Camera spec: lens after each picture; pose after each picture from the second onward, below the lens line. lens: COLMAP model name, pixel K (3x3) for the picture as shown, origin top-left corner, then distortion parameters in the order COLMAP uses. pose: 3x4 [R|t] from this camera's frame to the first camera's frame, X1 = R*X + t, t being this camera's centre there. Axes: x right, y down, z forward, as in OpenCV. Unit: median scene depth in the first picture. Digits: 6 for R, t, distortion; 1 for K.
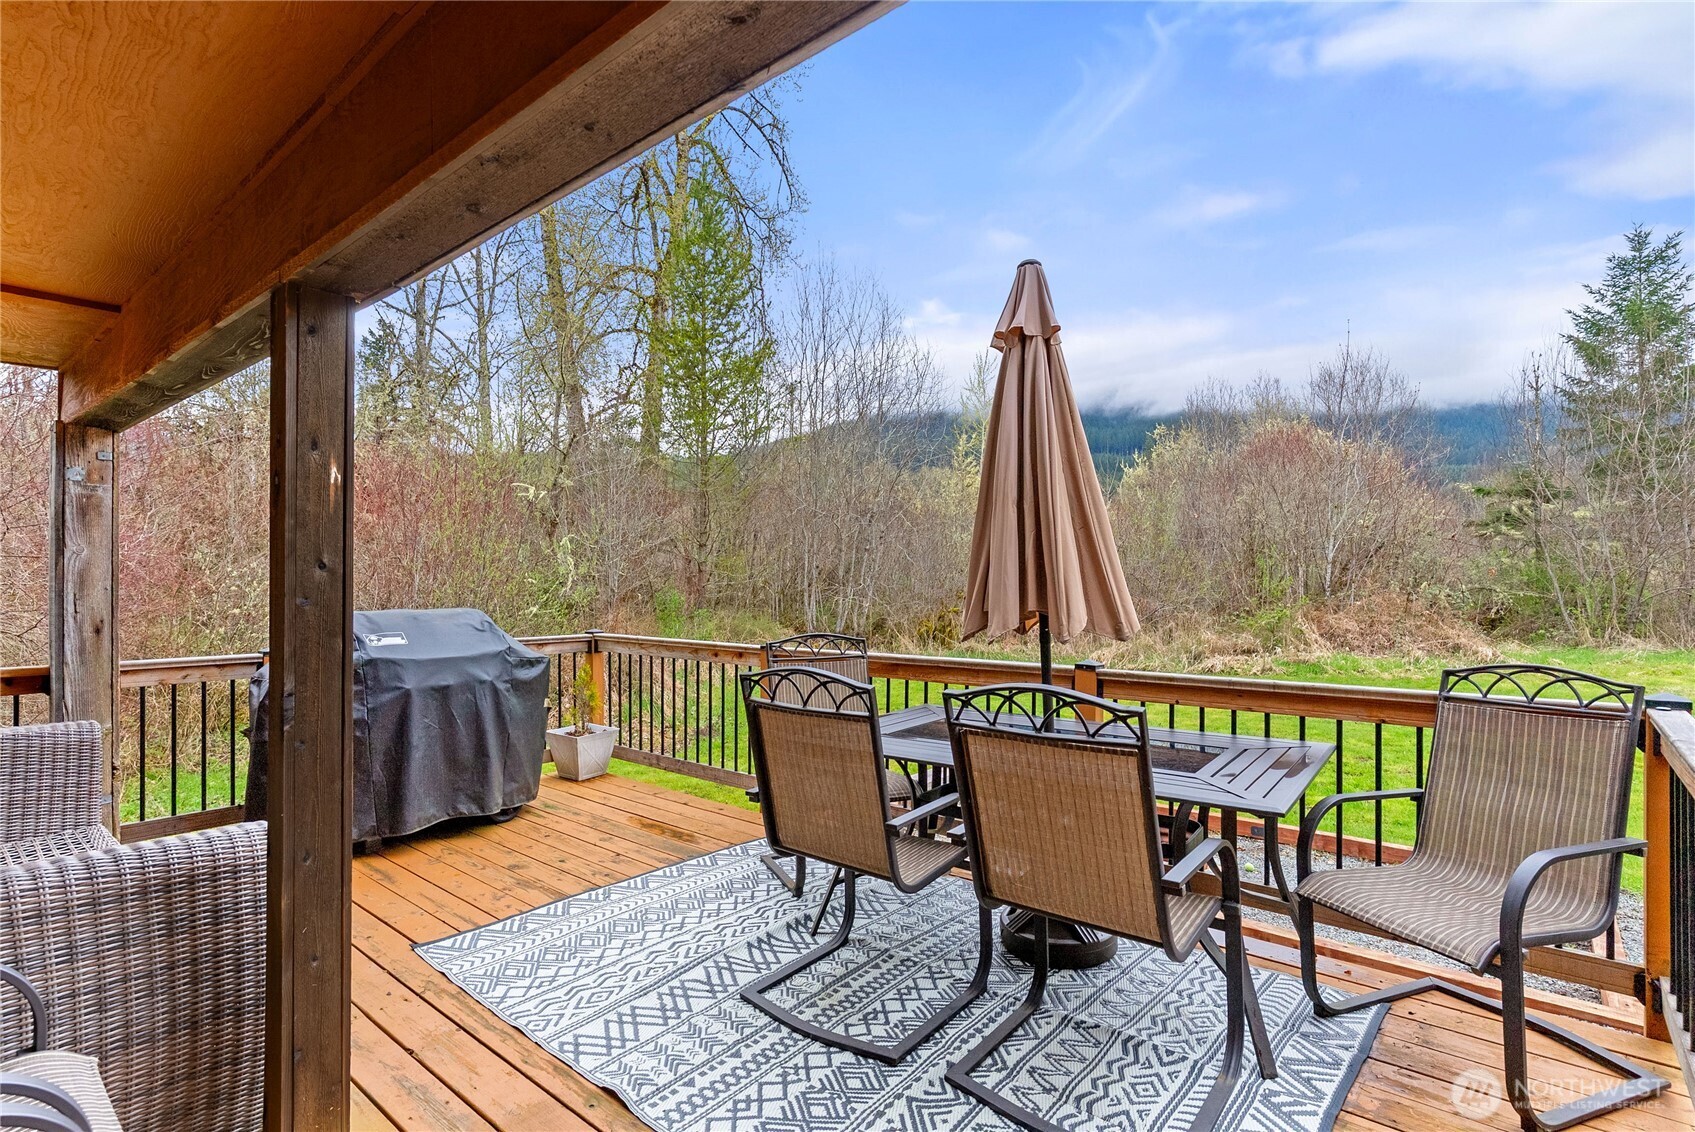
lens RADIAL K [[810.7, 0, 850.5], [0, 810.7, 556.2], [0, 0, 1]] dist [0.002774, -0.000472]
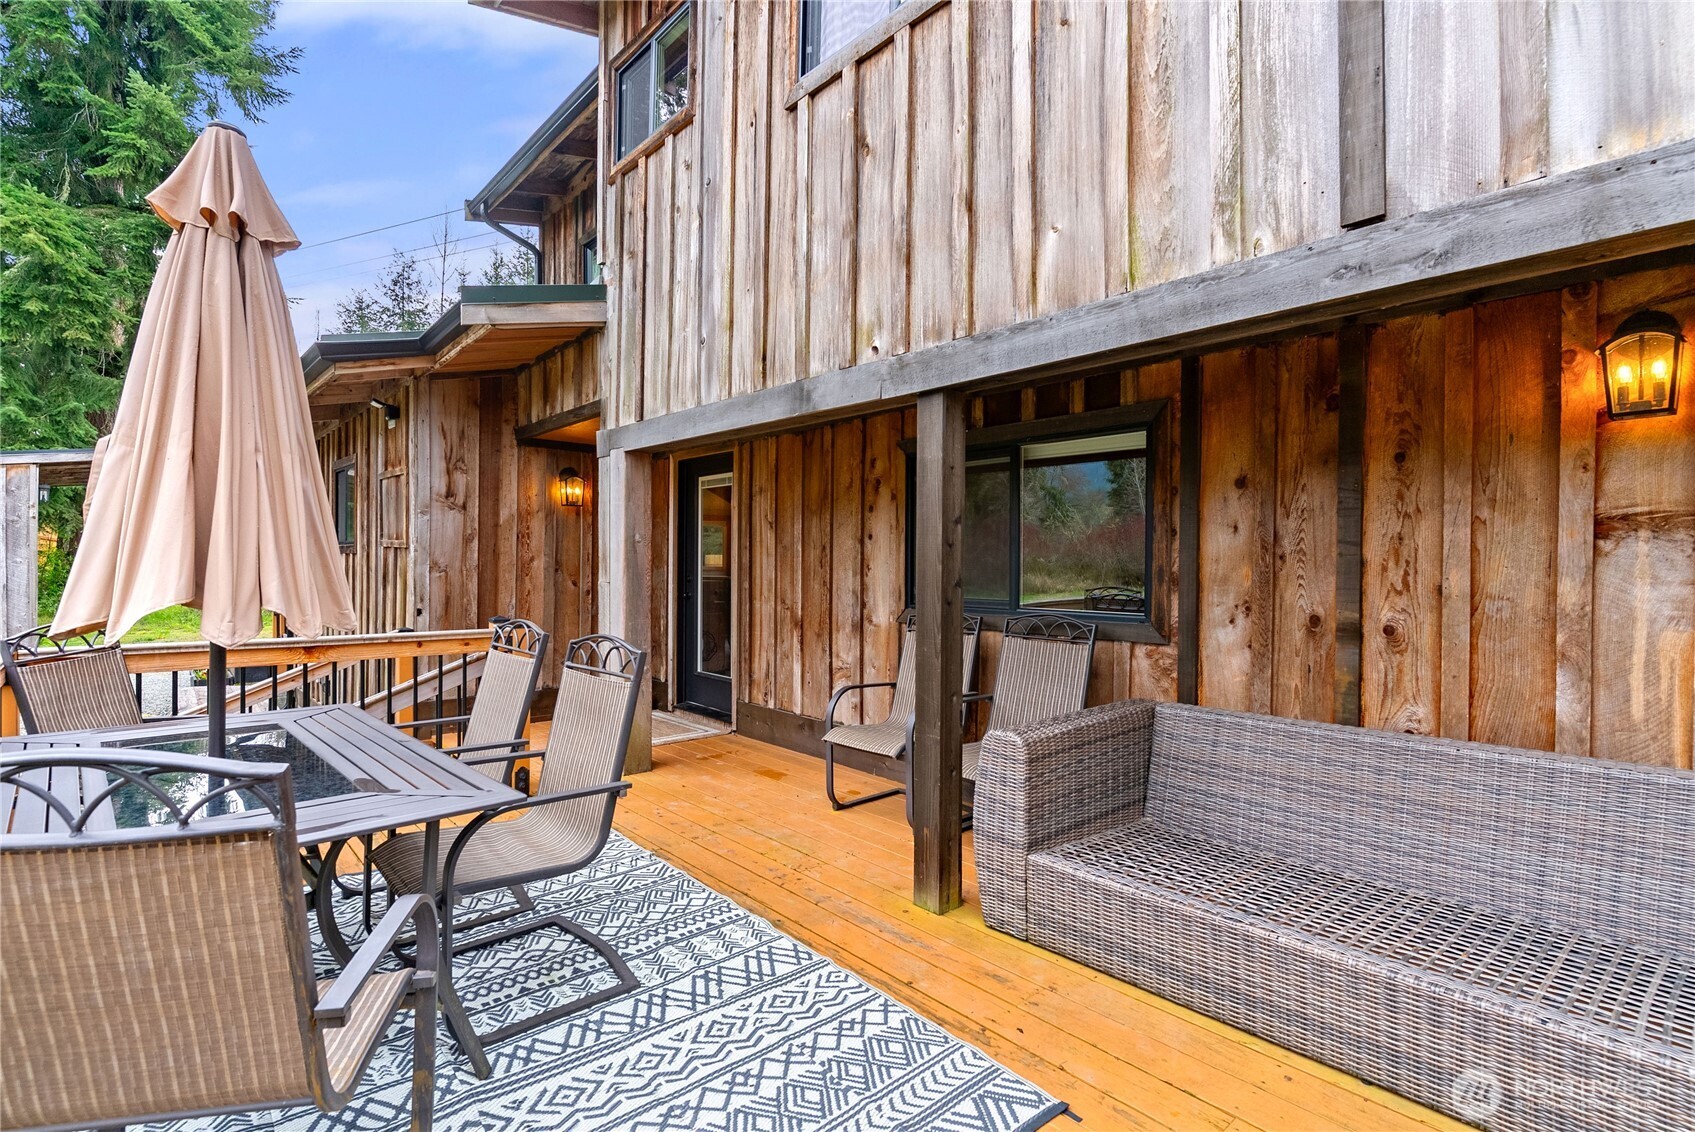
lens RADIAL K [[810.7, 0, 850.5], [0, 810.7, 556.2], [0, 0, 1]] dist [0.002774, -0.000472]
pose [[-0.987968, 0.001346, 0.154652, -0.544643], [-0.001261, 0.999859, -0.016757, 0.050269], [-0.154653, -0.016750, -0.987827, 1.968457]]
